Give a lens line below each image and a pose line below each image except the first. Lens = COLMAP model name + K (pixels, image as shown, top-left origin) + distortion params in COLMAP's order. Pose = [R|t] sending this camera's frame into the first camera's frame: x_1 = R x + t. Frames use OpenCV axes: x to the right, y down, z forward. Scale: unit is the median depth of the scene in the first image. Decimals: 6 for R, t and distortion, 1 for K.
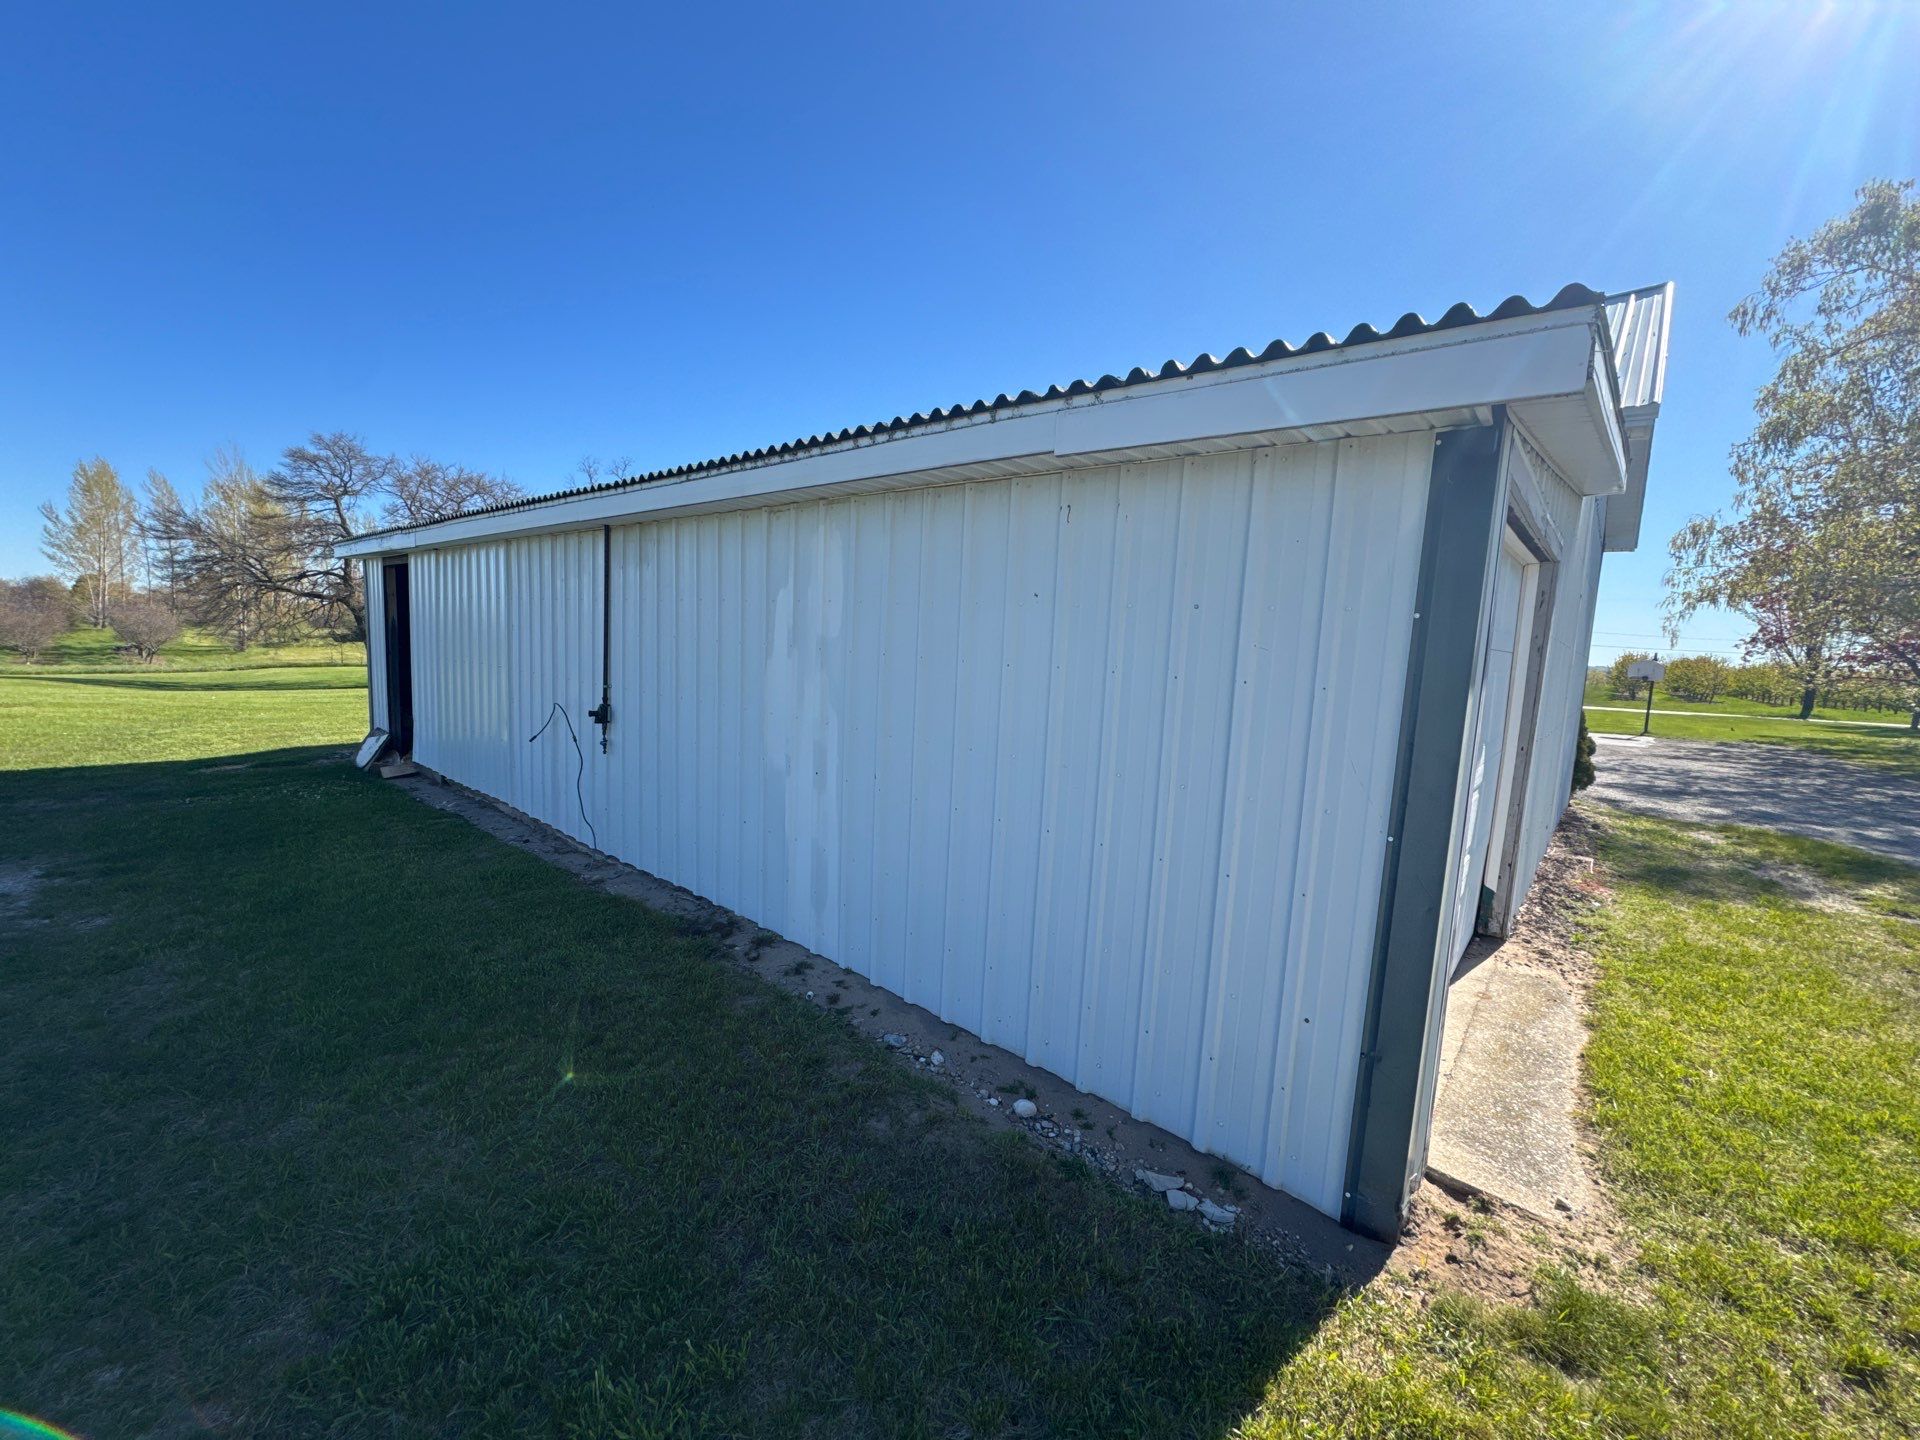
lens RADIAL K [[766.7, 0, 960.0], [0, 766.7, 720.0], [0, 0, 1]] dist [-0.001388, -0.000271]
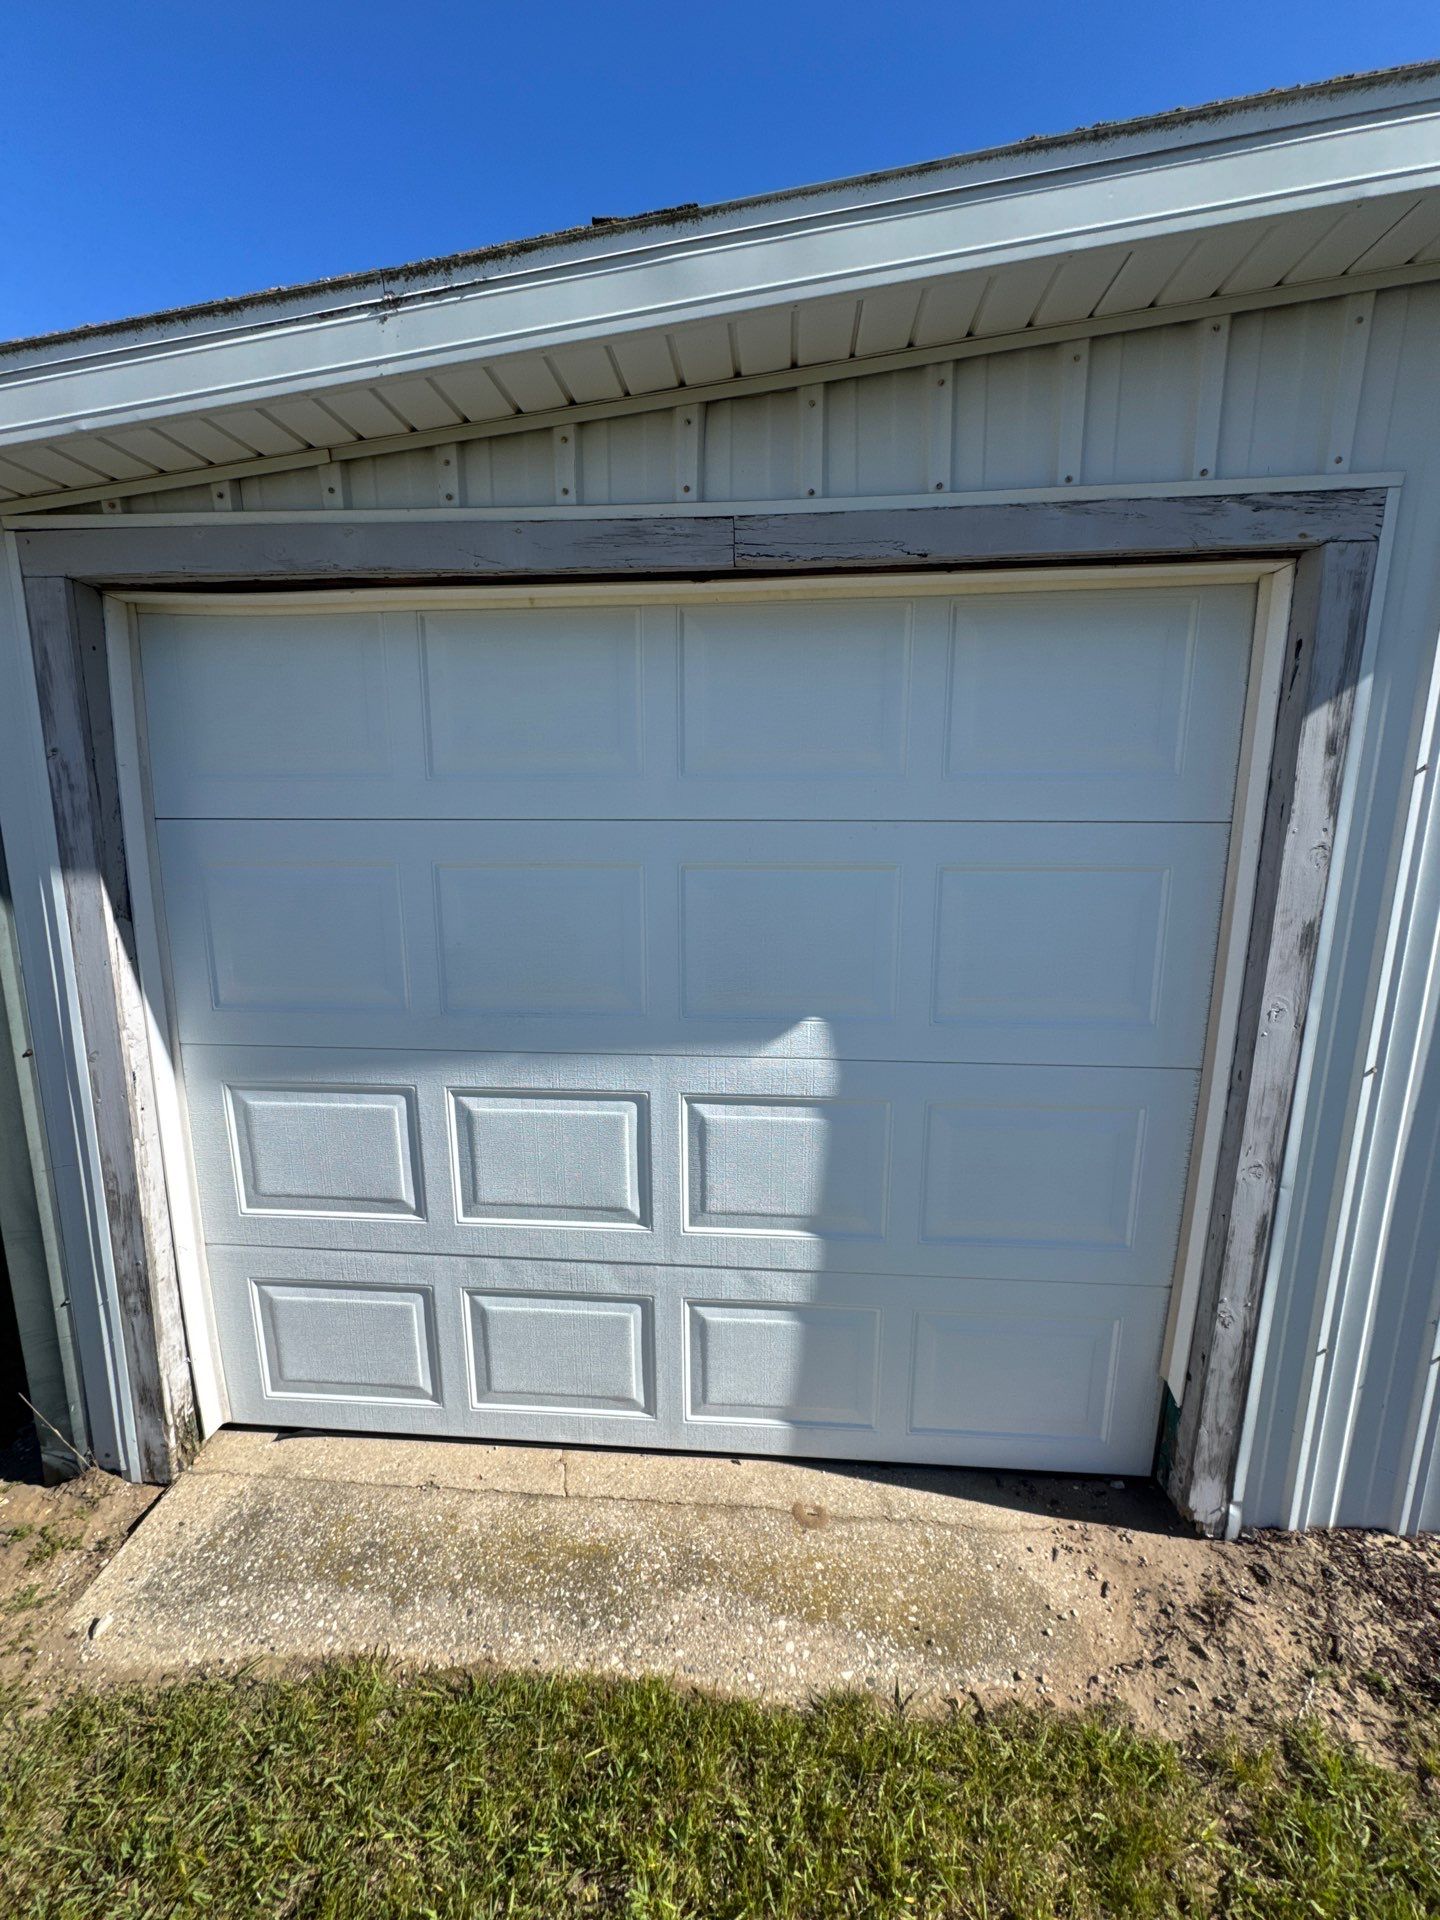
lens RADIAL K [[766.7, 0, 720.0], [0, 766.7, 960.0], [0, 0, 1]] dist [-0.001388, -0.000271]
pose [[0.594461, 0.100751, -0.797788, 0.651615], [-0.069885, 0.994839, 0.073563, -0.023893], [0.801082, 0.012023, 0.598434, 0.414936]]
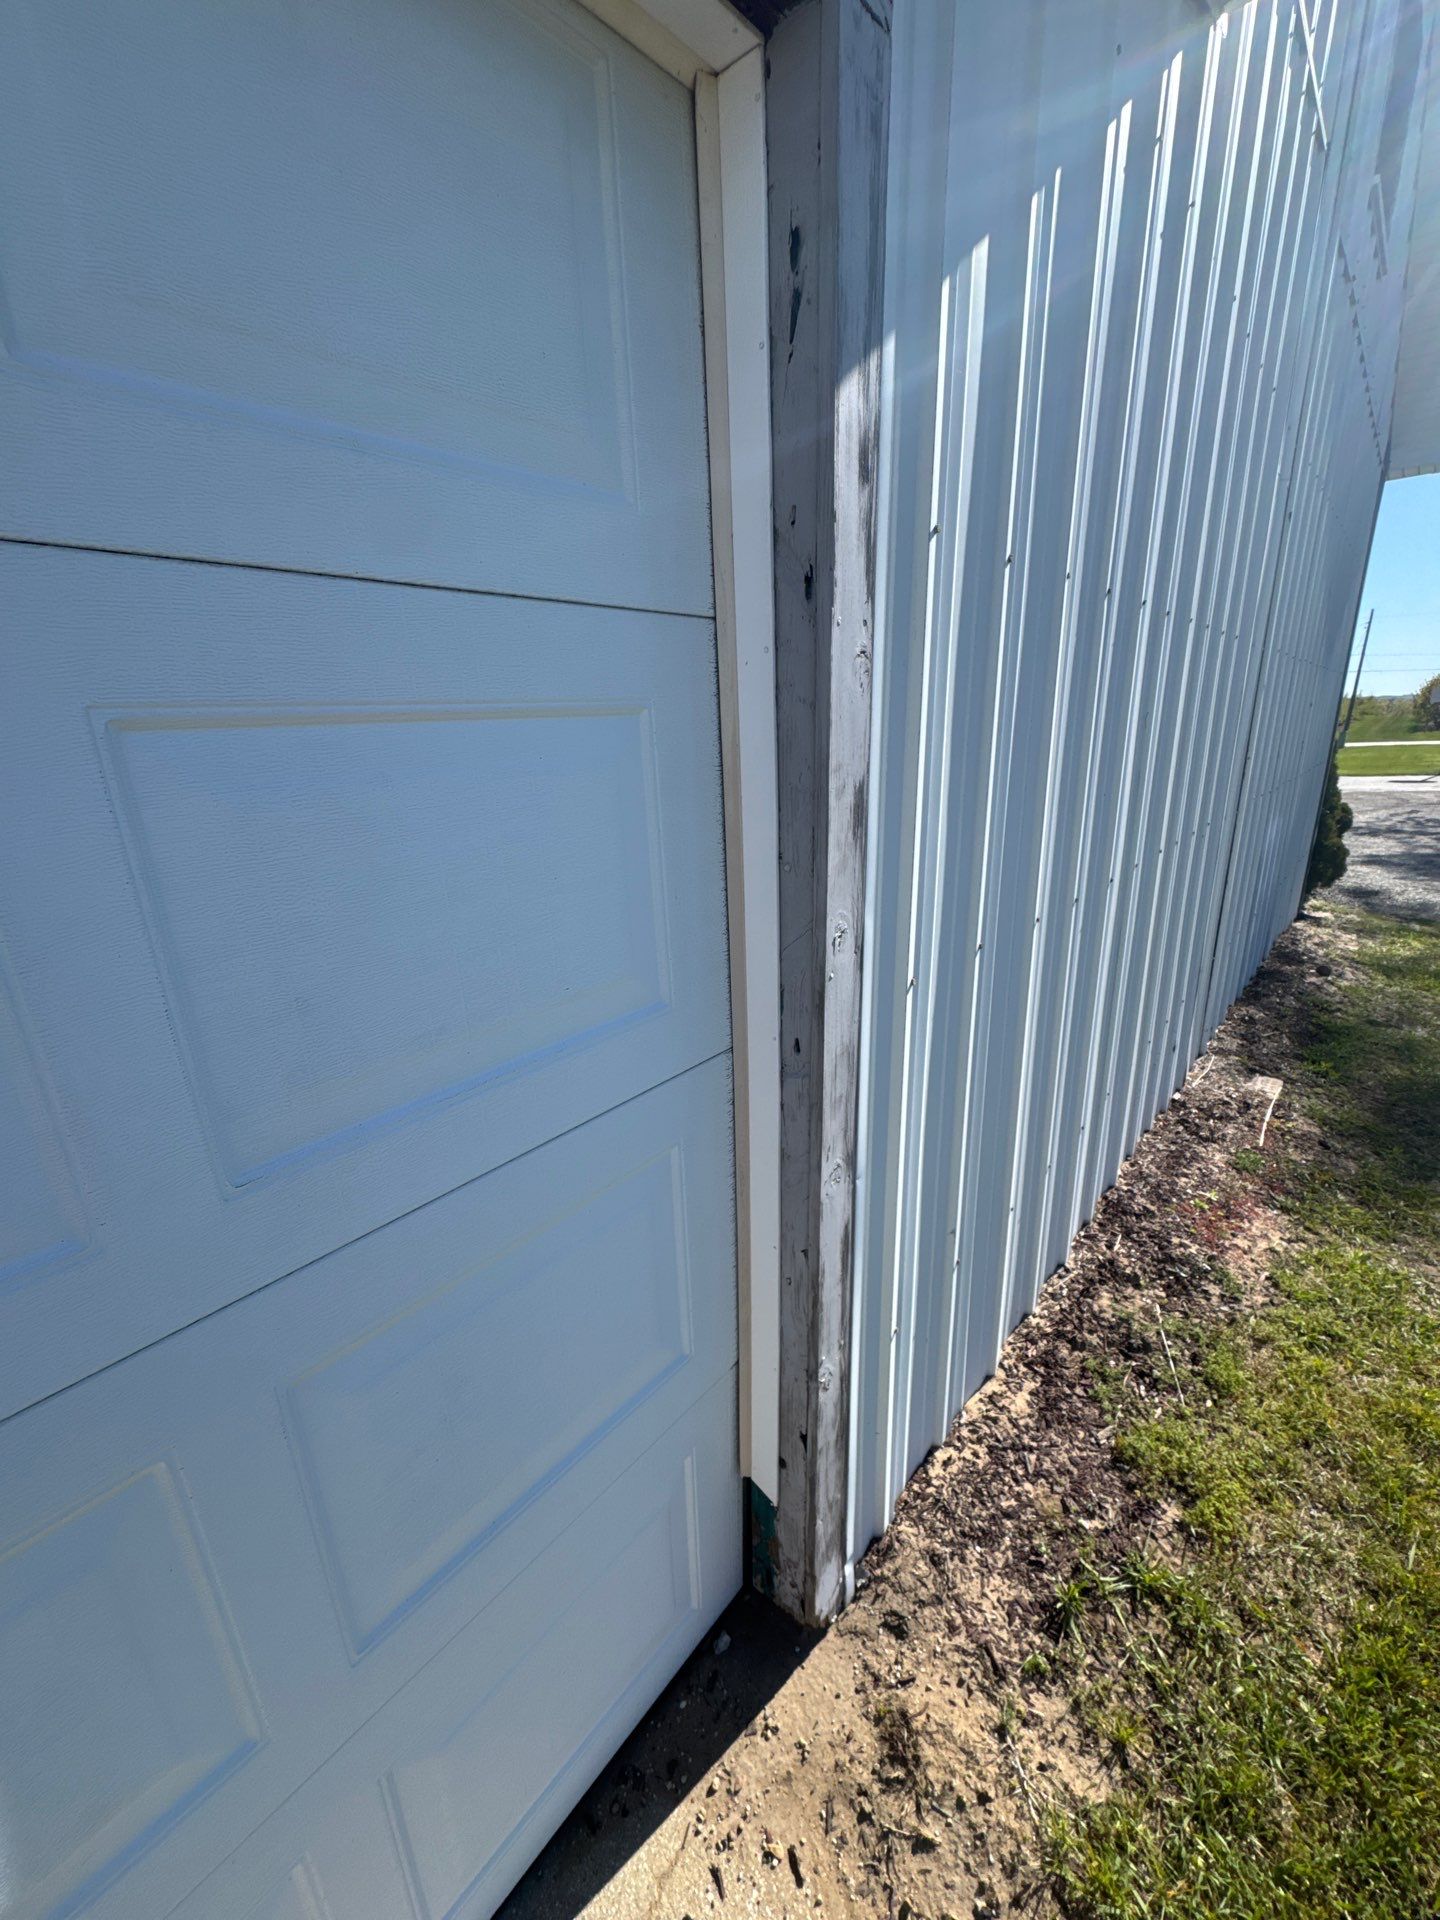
lens RADIAL K [[766.7, 0, 720.0], [0, 766.7, 960.0], [0, 0, 1]] dist [-0.001388, -0.000271]
pose [[0.996509, -0.077656, -0.030640, 0.533421], [0.082020, 0.979112, 0.186042, -0.027783], [0.015553, -0.187906, 0.982064, 0.569249]]
